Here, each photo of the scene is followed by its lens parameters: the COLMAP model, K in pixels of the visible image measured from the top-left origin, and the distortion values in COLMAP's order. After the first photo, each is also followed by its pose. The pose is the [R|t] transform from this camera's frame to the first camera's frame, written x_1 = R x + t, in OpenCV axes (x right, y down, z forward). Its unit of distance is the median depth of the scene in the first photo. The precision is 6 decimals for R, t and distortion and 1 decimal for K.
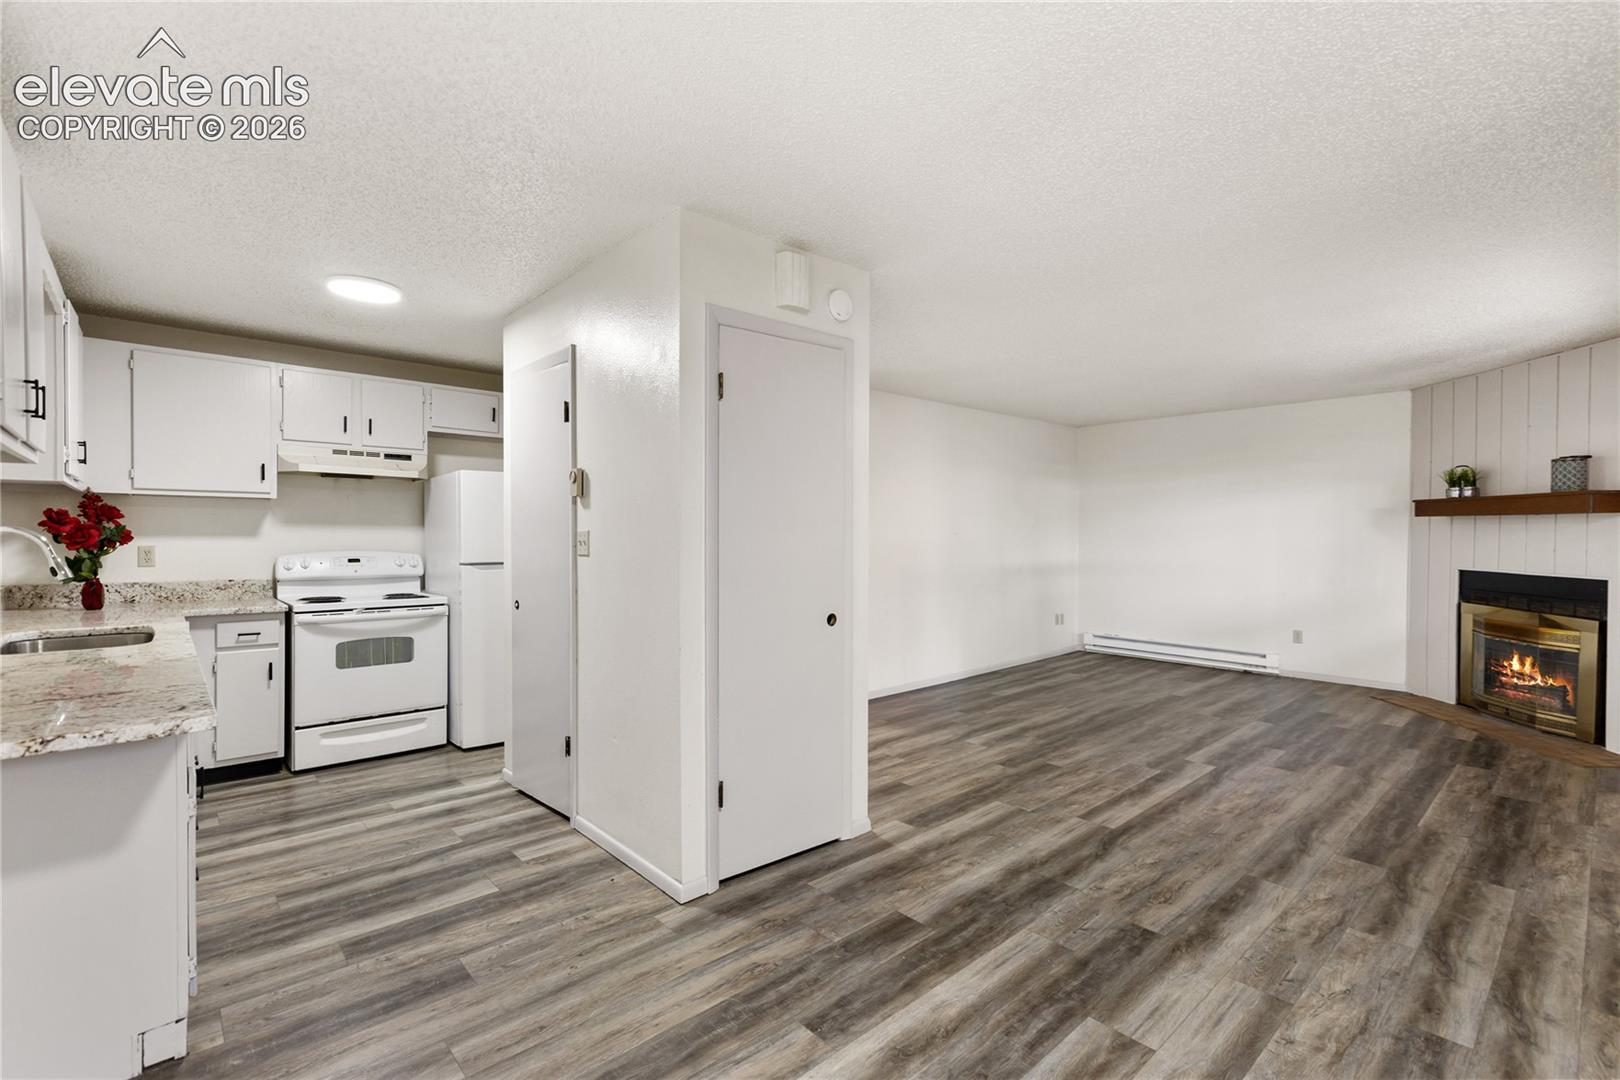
lens RADIAL K [[734.8, 0, 822.5], [0, 734.8, 539.6], [0, 0, 1]] dist [0.004073, -0.001096]
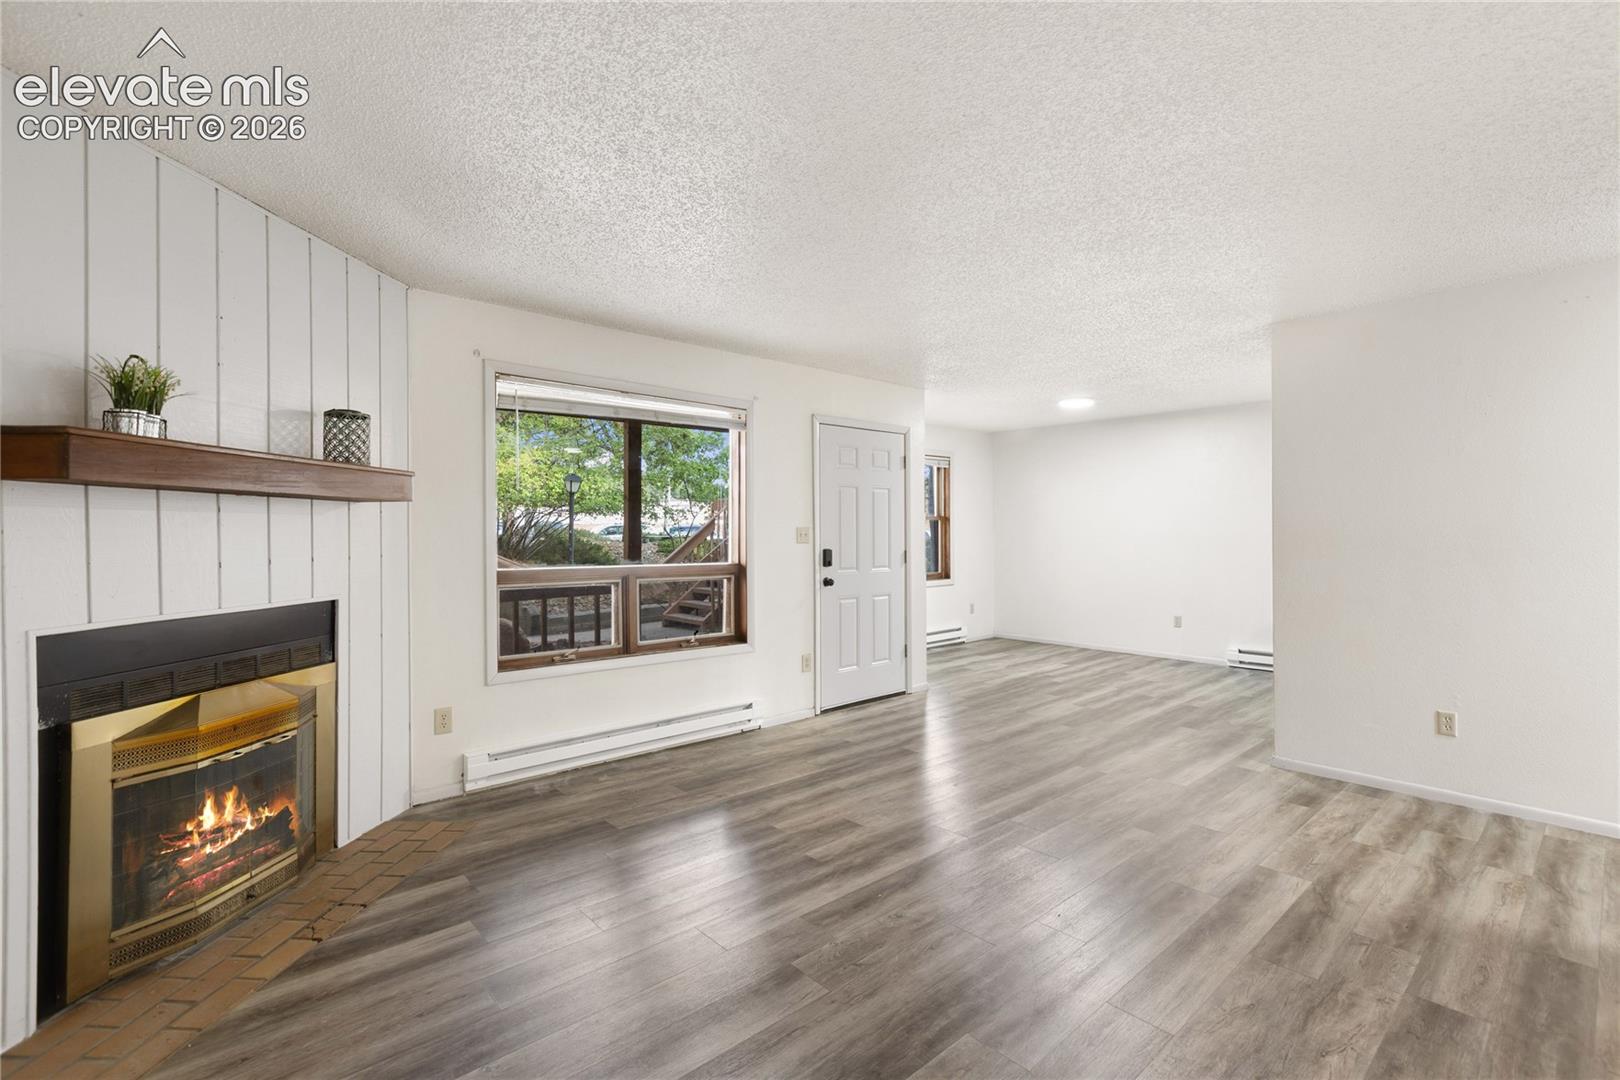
lens RADIAL K [[734.8, 0, 824.2], [0, 734.8, 533.4], [0, 0, 1]] dist [0.004073, -0.001096]
pose [[-0.999994, 0.003465, -0.000510, 0.656555], [0.003456, 0.999836, 0.017759, -0.017741], [0.000571, 0.017758, -0.999842, 1.786444]]
